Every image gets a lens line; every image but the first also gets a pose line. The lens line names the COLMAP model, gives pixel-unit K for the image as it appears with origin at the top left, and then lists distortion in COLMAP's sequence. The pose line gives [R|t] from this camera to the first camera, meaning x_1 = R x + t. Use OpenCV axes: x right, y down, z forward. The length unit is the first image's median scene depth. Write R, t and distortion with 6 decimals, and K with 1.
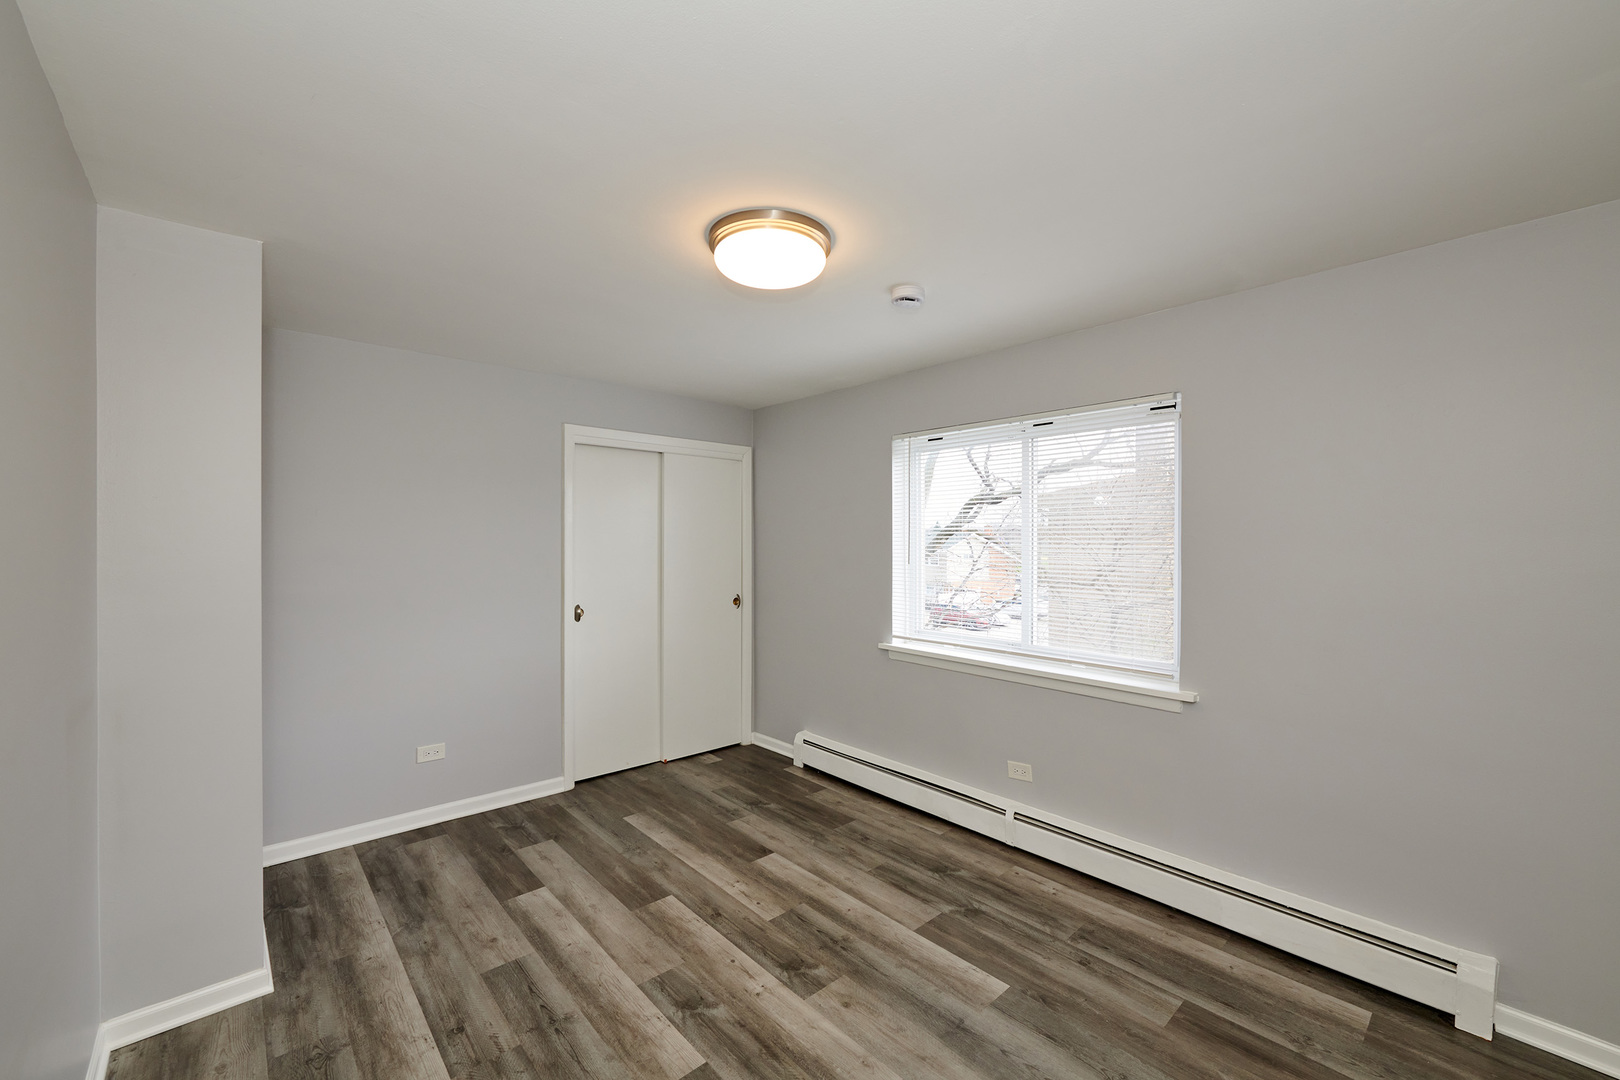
lens RADIAL K [[644.3, 0, 815.3], [0, 644.3, 541.7], [0, 0, 1]] dist [0.000005, -0.000183]
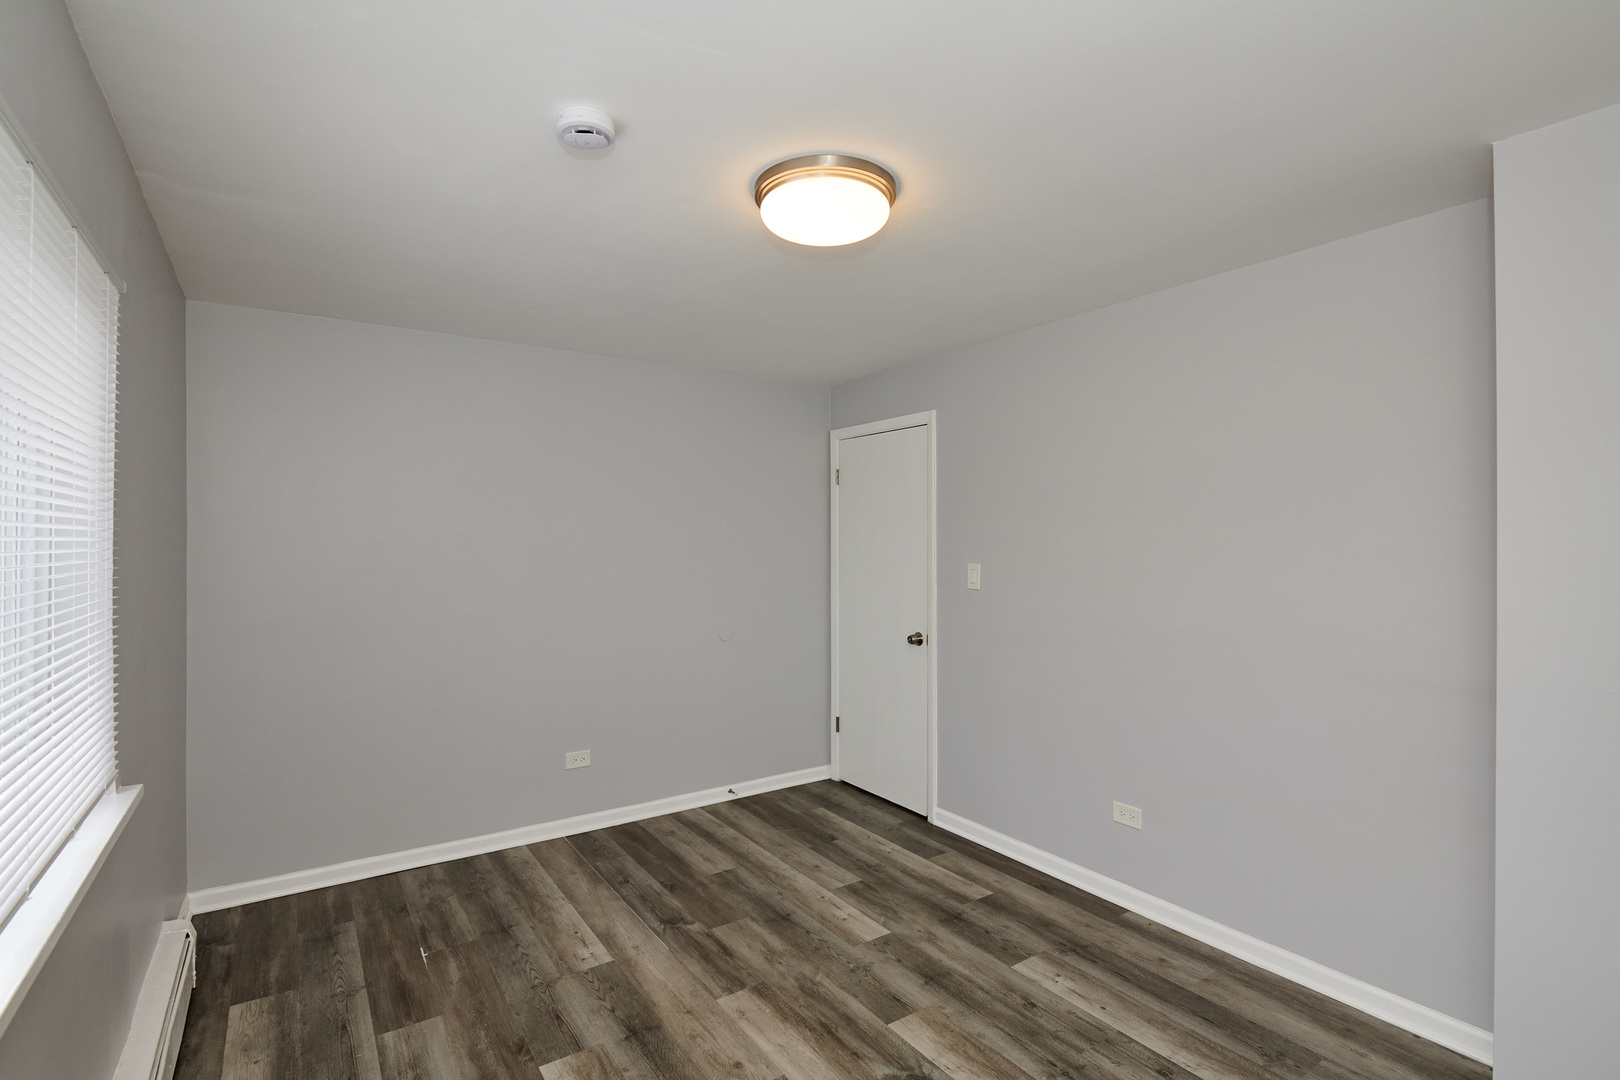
lens RADIAL K [[768.1, 0, 810.0], [0, 768.1, 540.0], [0, 0, 1]] dist [-0.010179, -0.000709]
pose [[-0.989528, -0.002195, 0.144326, -0.159766], [-0.001796, 0.999994, 0.002896, -0.001196], [-0.144331, 0.002606, -0.989526, 1.624791]]
